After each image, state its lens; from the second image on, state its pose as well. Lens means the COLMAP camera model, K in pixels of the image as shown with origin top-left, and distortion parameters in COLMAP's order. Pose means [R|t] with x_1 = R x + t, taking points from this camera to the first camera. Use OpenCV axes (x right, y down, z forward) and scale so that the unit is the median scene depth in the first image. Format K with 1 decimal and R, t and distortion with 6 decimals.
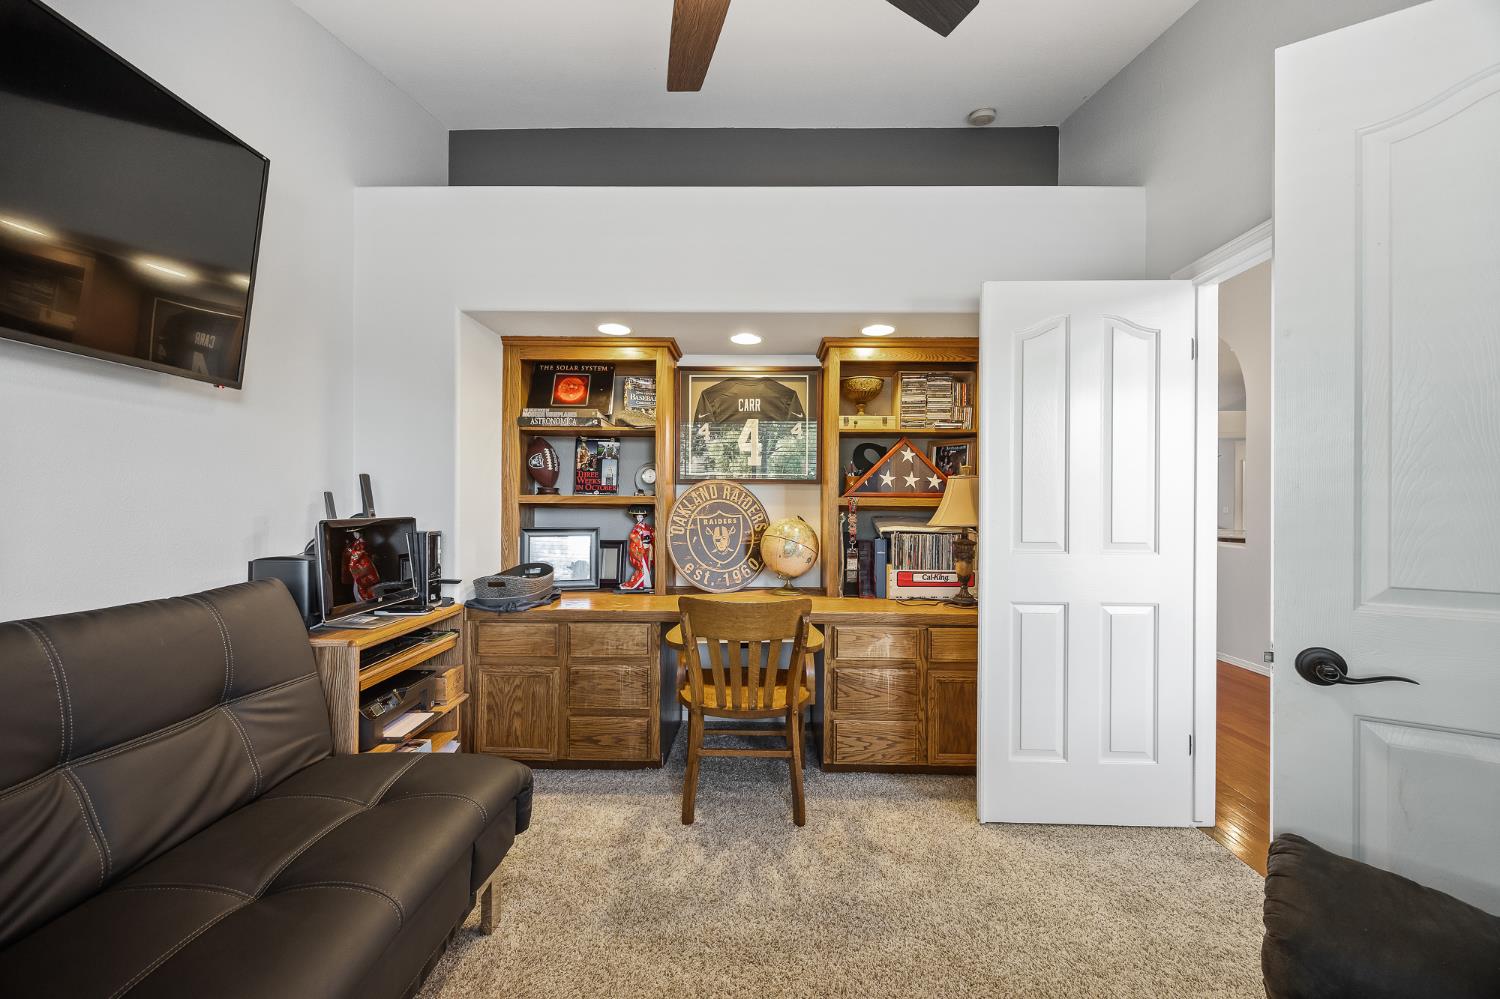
lens RADIAL K [[591.9, 0, 746.8], [0, 591.9, 513.2], [0, 0, 1]] dist [0.000539, -0.000063]
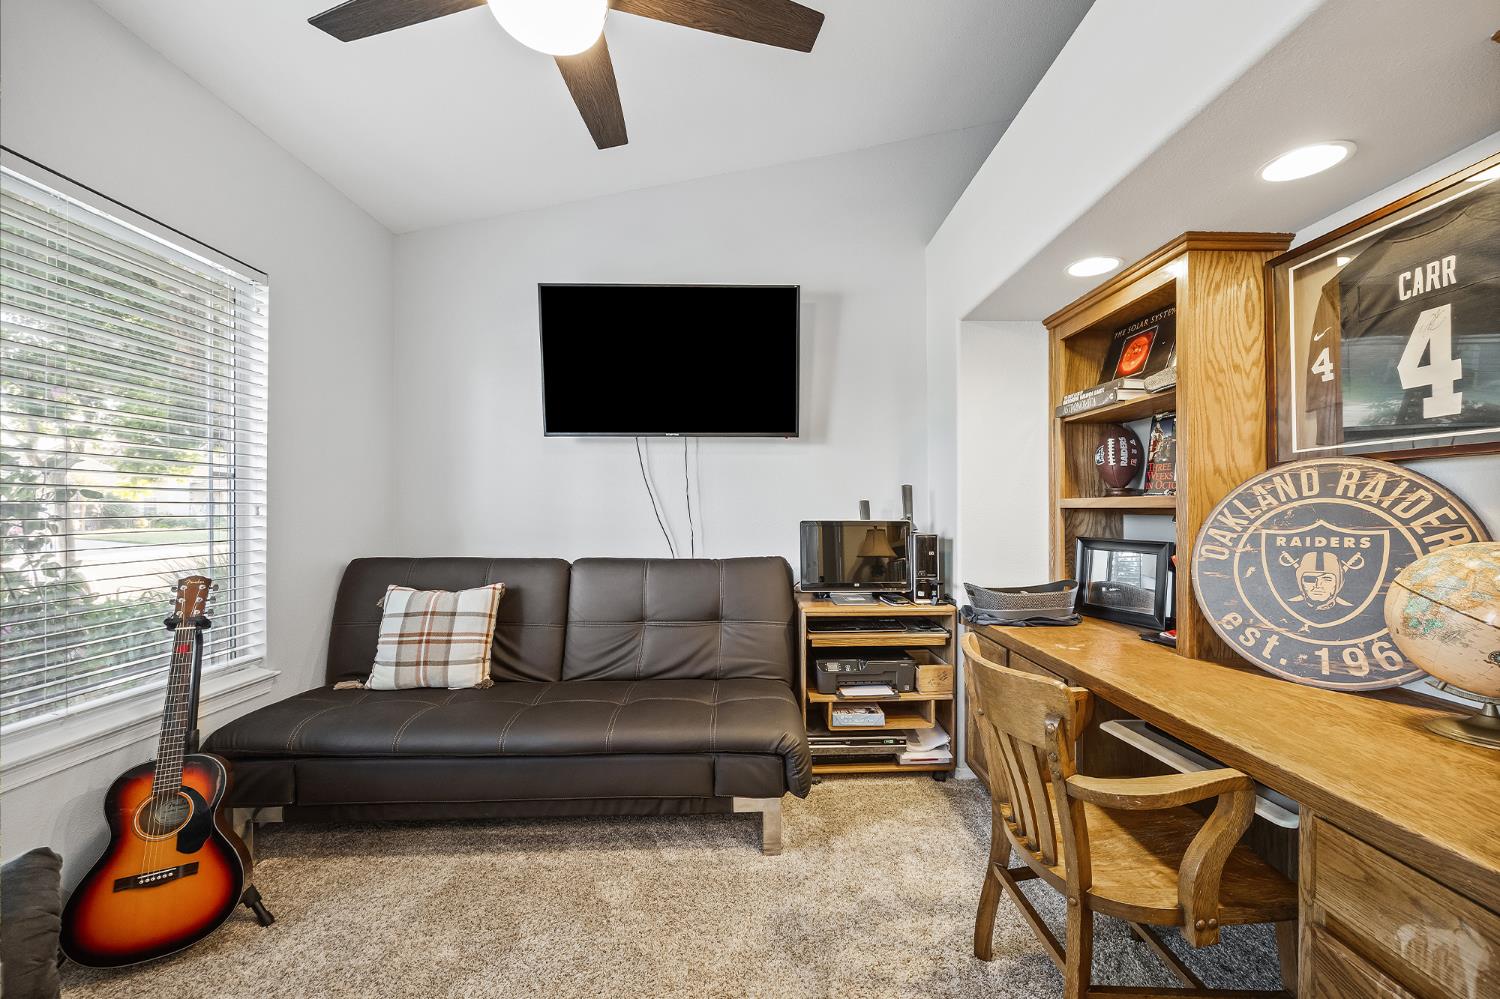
lens RADIAL K [[591.9, 0, 746.8], [0, 591.9, 513.2], [0, 0, 1]] dist [0.000539, -0.000063]
pose [[0.019550, 0.000854, -0.999809, 0.443635], [-0.015454, 0.999880, 0.000552, -0.003076], [0.999689, 0.015440, 0.019561, 0.511184]]
